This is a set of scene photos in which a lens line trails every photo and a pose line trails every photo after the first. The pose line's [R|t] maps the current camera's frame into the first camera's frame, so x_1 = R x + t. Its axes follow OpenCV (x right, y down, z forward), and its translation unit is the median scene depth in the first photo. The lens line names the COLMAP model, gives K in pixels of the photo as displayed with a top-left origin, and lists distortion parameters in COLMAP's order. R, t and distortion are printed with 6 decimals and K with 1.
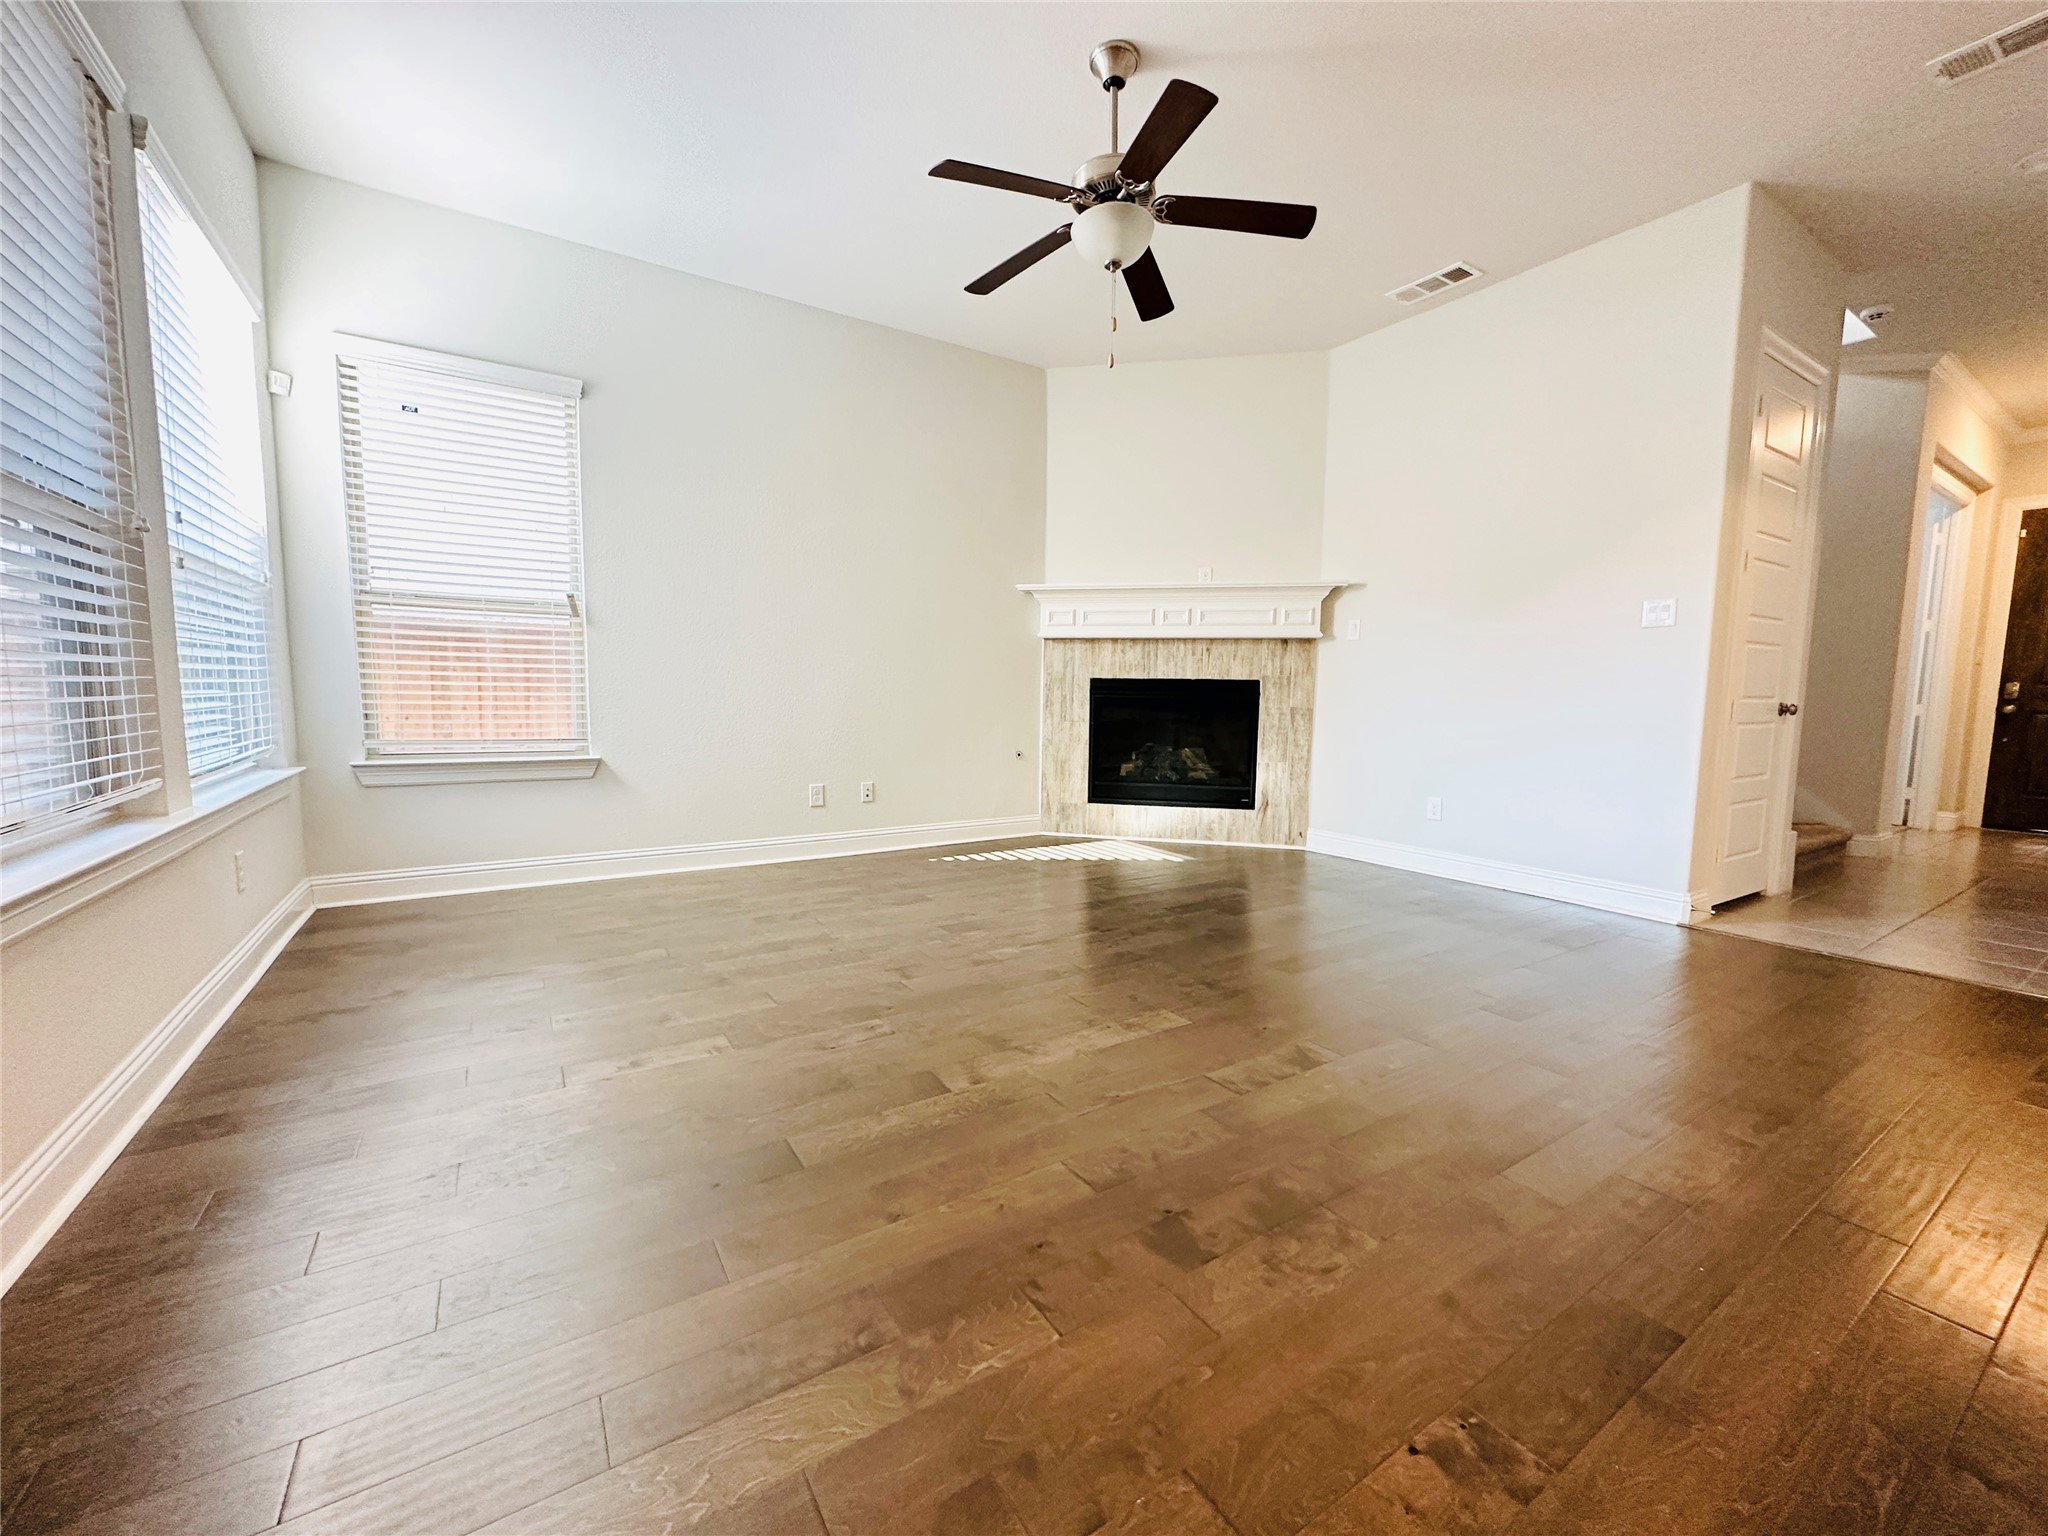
lens RADIAL K [[818.6, 0, 1024.1], [0, 818.6, 771.2], [0, 0, 1]] dist [-0.003035, 0.000841]
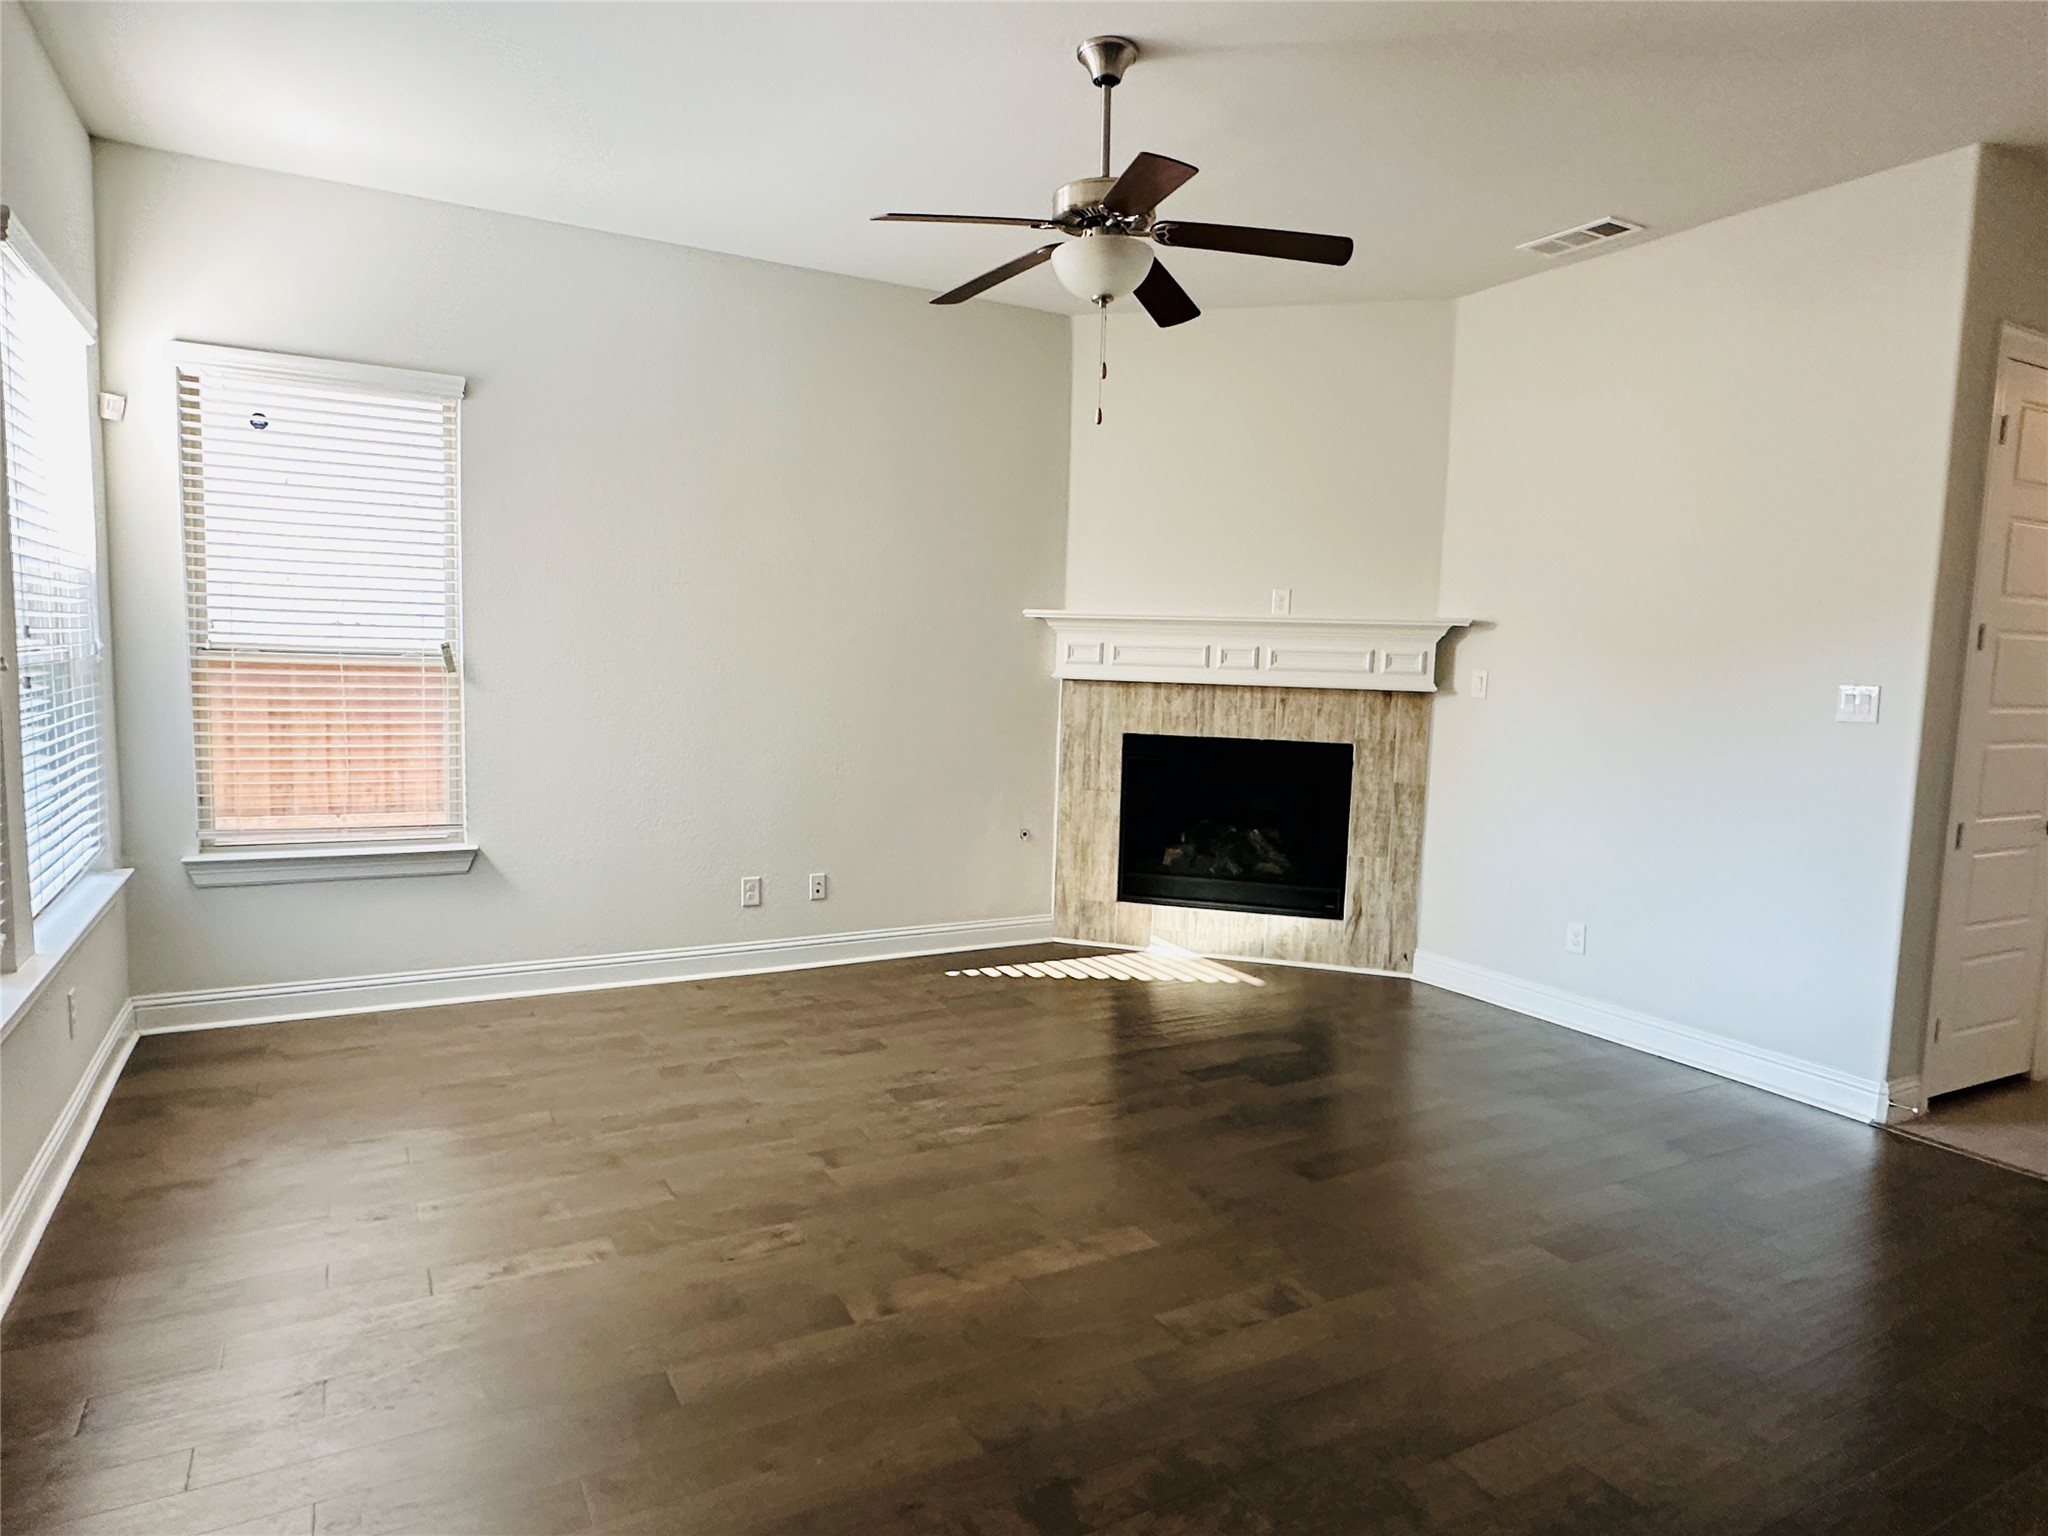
lens RADIAL K [[1234.6, 0, 1013.2], [0, 1234.6, 777.9], [0, 0, 1]] dist [-0.000259, -0.000454]
pose [[0.997387, 0.022897, -0.068521, 0.088673], [-0.022638, 0.999733, 0.004551, -0.114838], [0.068607, -0.002988, 0.997639, -0.175407]]
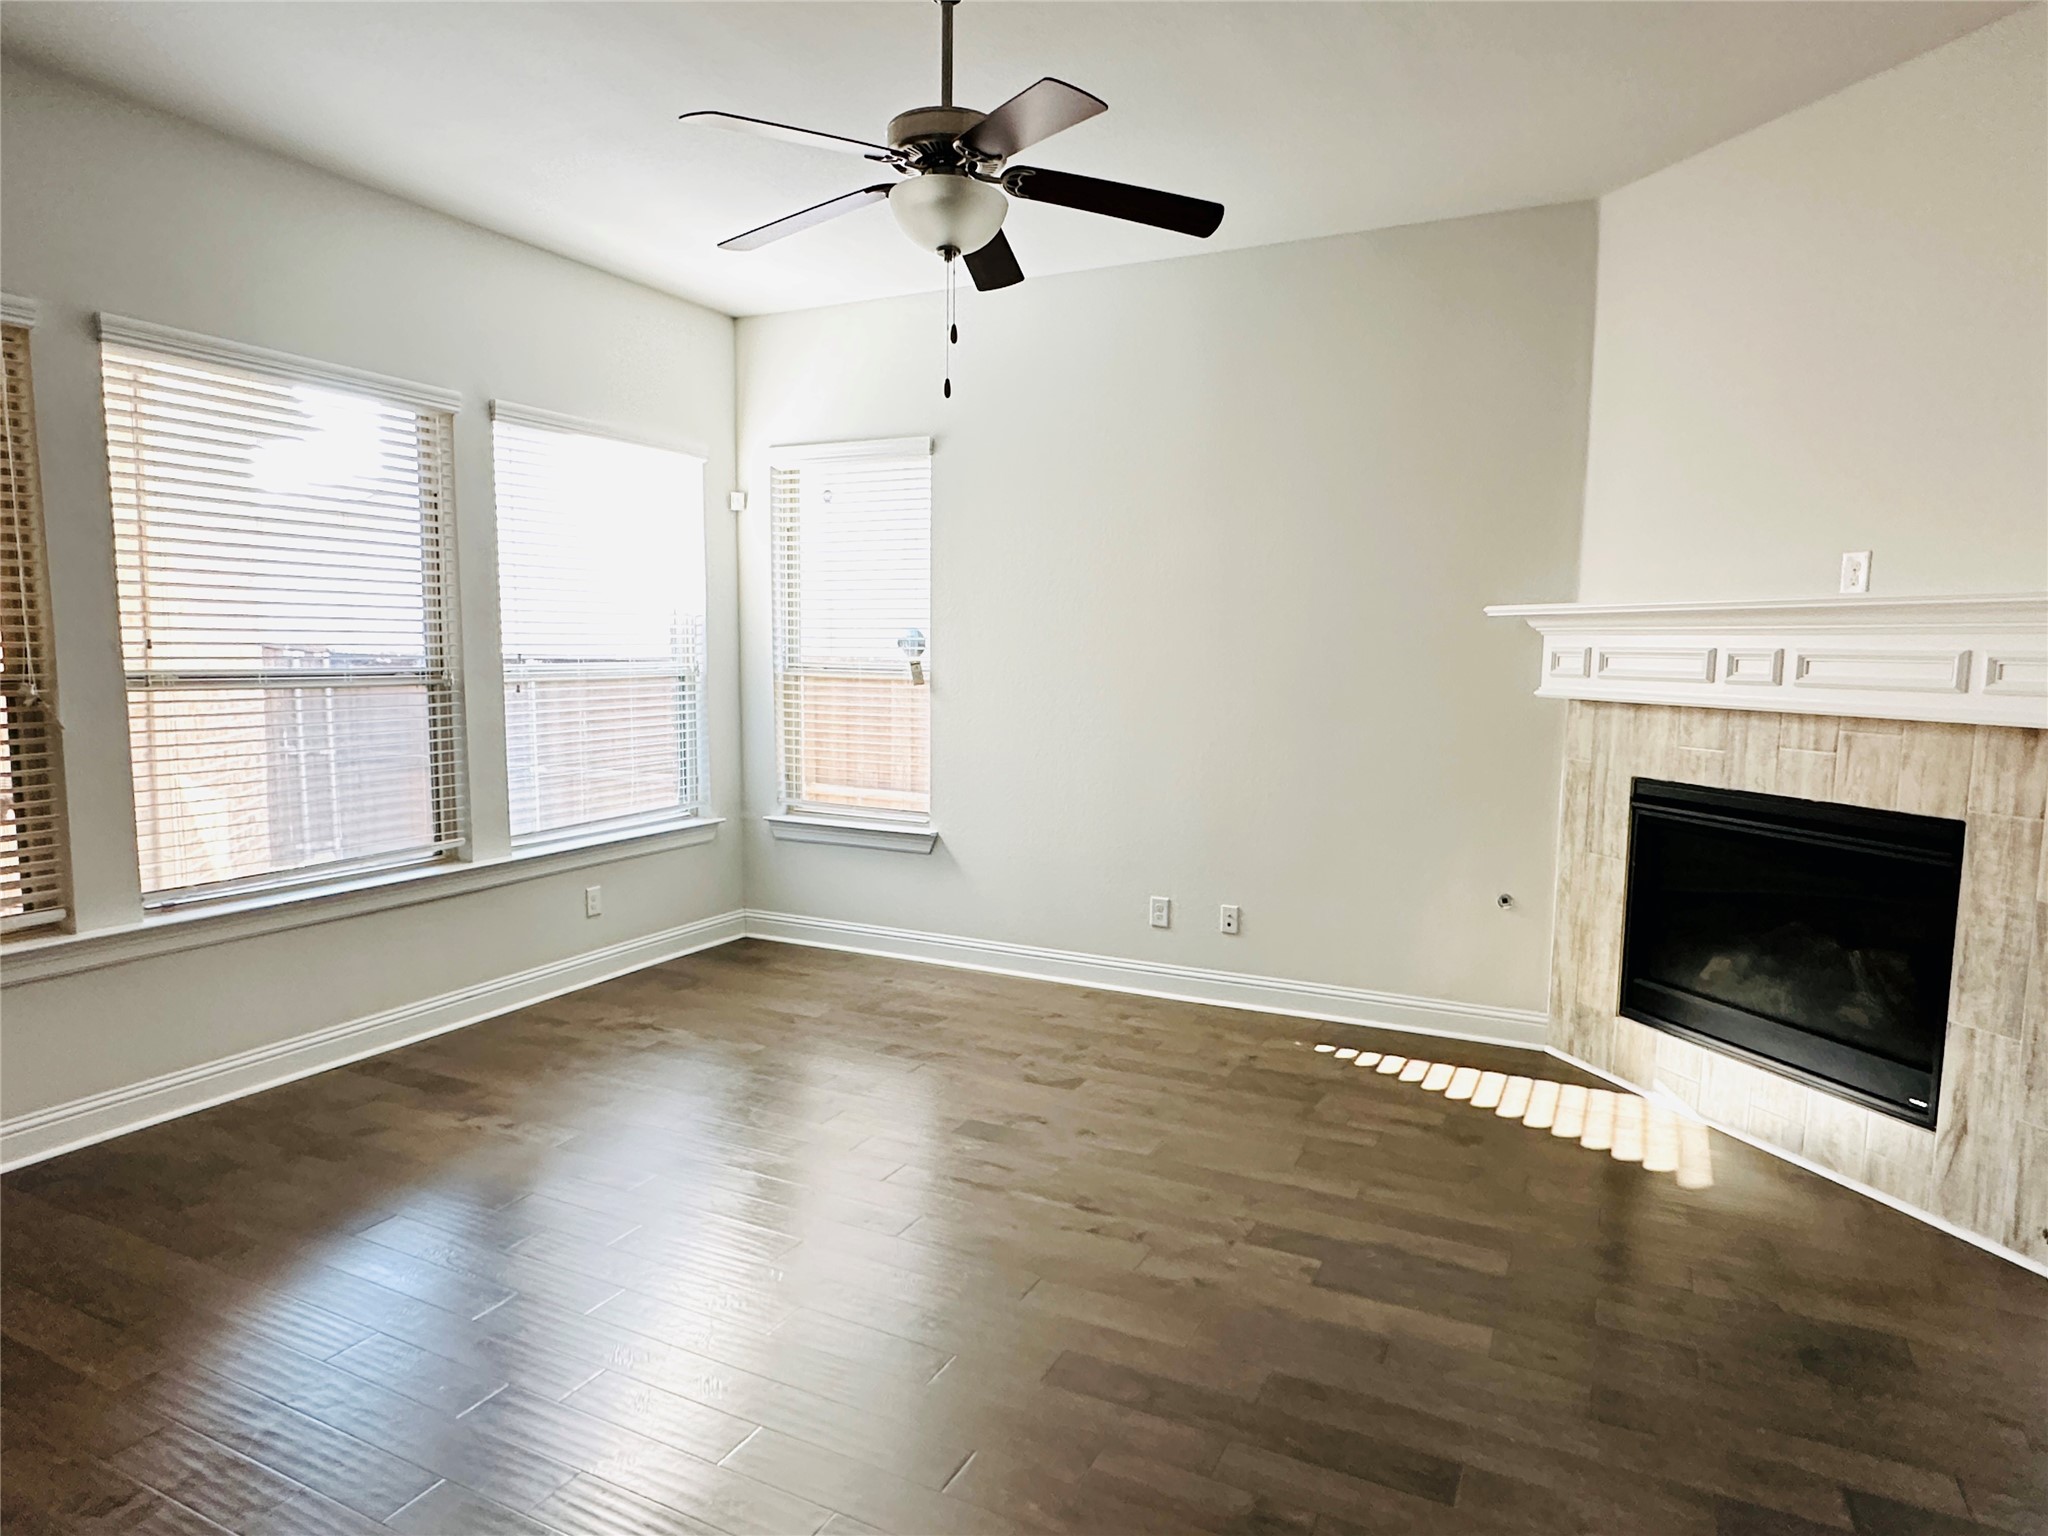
lens RADIAL K [[1234.6, 0, 1015.1], [0, 1234.6, 783.4], [0, 0, 1]] dist [-0.000259, -0.000454]
pose [[0.502065, 0.089284, -0.860209, 0.830922], [-0.085168, 0.994926, 0.053558, -0.177623], [0.860626, 0.046373, 0.507122, 0.411951]]
